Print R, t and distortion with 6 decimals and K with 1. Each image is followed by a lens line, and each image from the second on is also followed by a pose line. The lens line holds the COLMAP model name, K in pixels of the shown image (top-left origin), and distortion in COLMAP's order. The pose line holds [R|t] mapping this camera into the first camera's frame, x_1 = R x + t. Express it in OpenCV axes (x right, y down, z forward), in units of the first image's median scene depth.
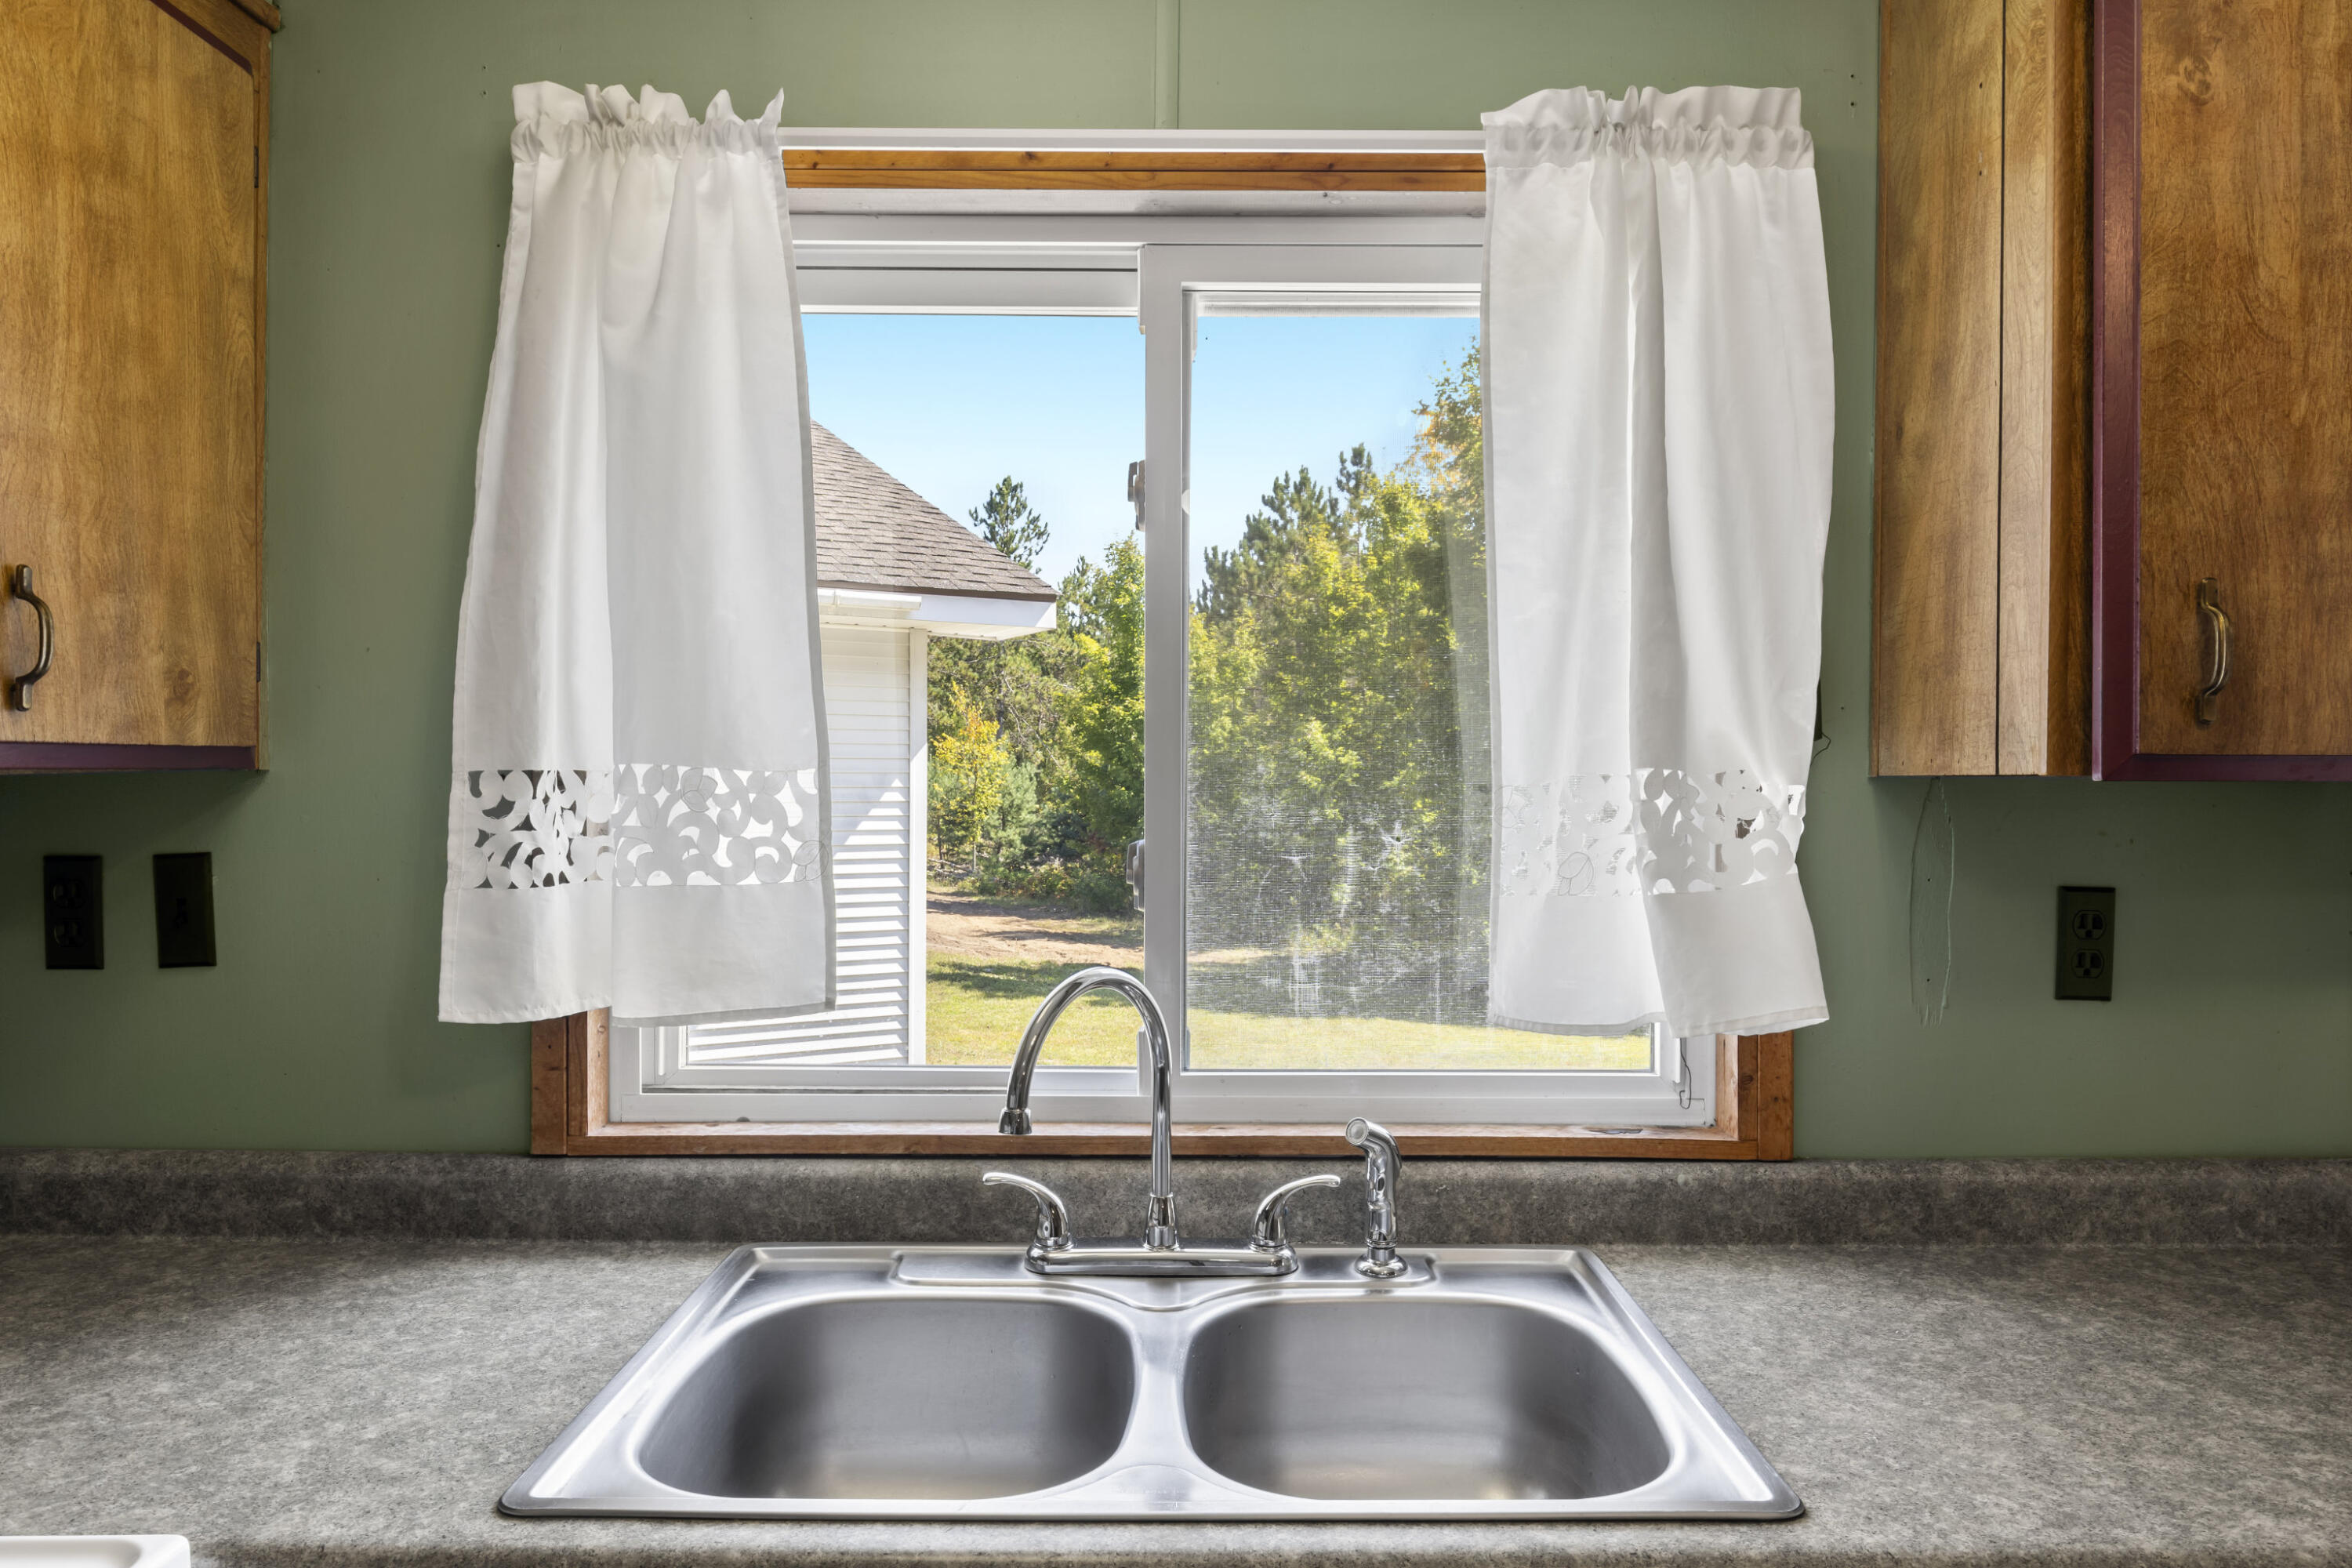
lens RADIAL K [[1540.4, 0, 1165.5], [0, 1540.4, 793.3], [0, 0, 1]] dist [-0.008238, -0.000092]
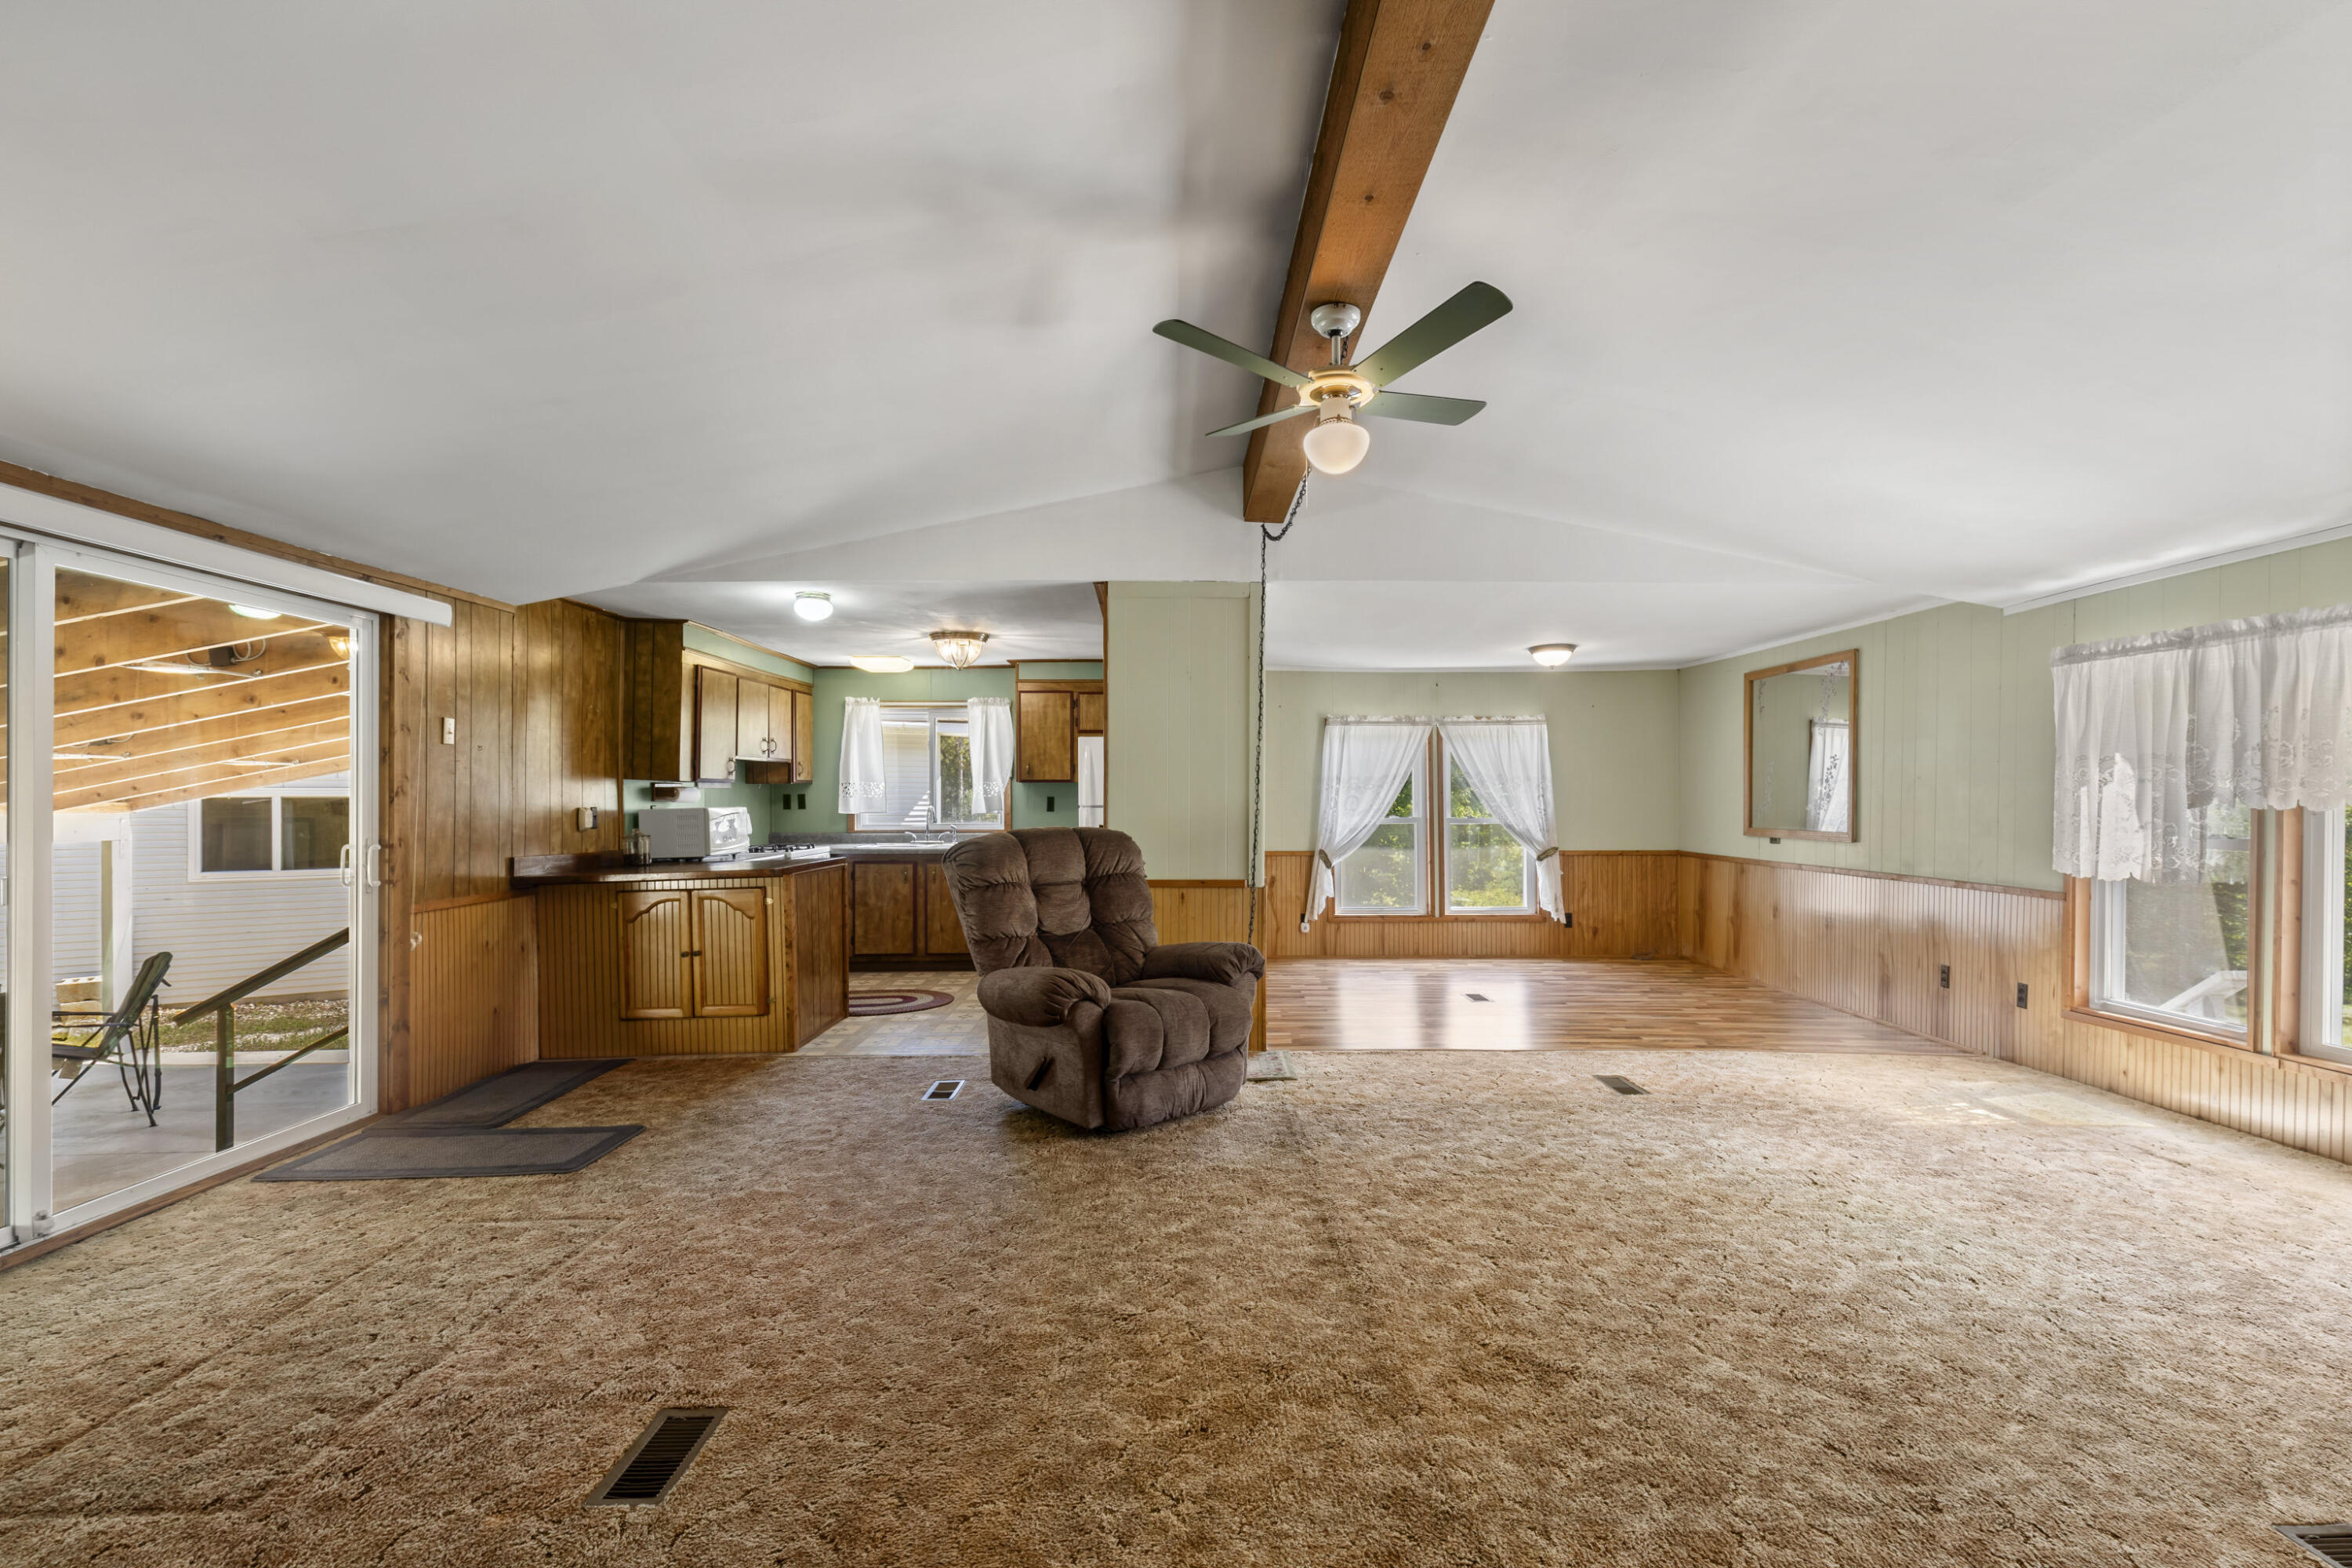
lens RADIAL K [[1068.0, 0, 1181.5], [0, 1068.0, 794.1], [0, 0, 1]] dist [0.008943, -0.002294]
pose [[0.999757, -0.007686, 0.020640, 1.189828], [0.007971, 0.999873, -0.013791, 0.131410], [-0.020531, 0.013952, 0.999692, -4.536288]]
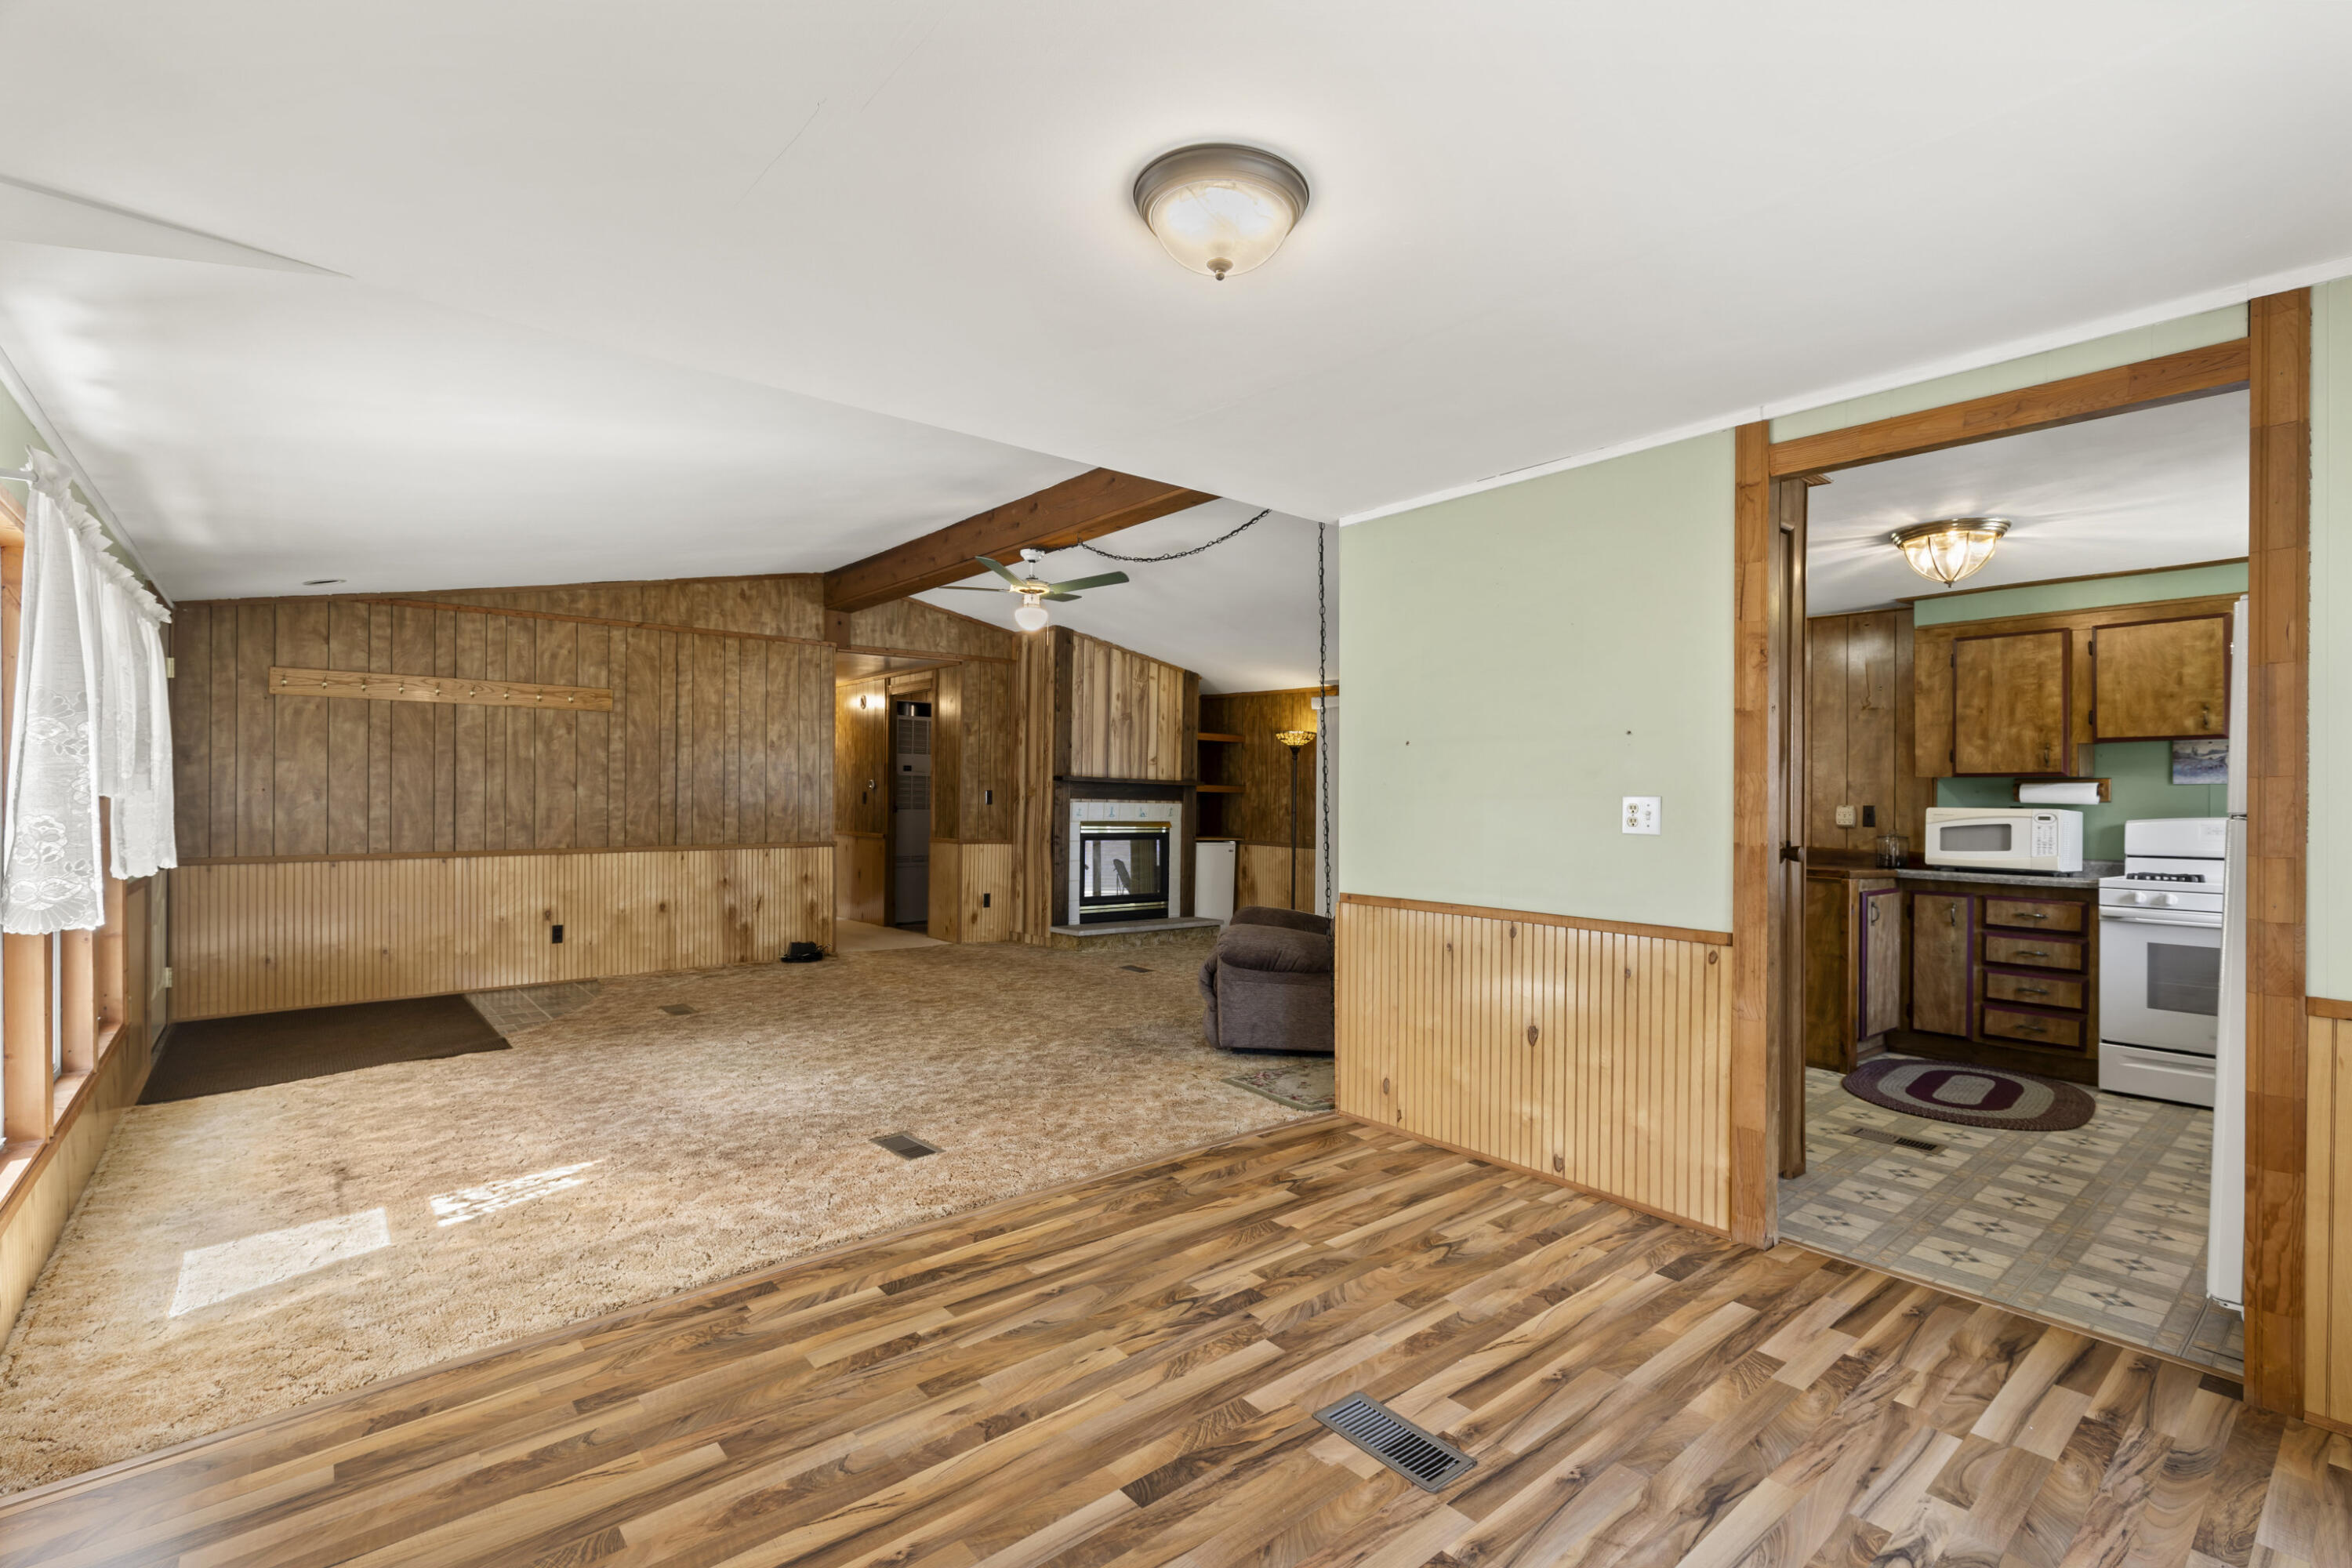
lens RADIAL K [[1049.2, 0, 1174.8], [0, 1049.2, 792.5], [0, 0, 1]] dist [0.003264, -0.000122]
pose [[-0.766332, -0.015574, -0.642256, 3.582470], [-0.019431, 0.999811, -0.001060, 0.112570], [0.642151, 0.011667, -0.766489, 0.719761]]
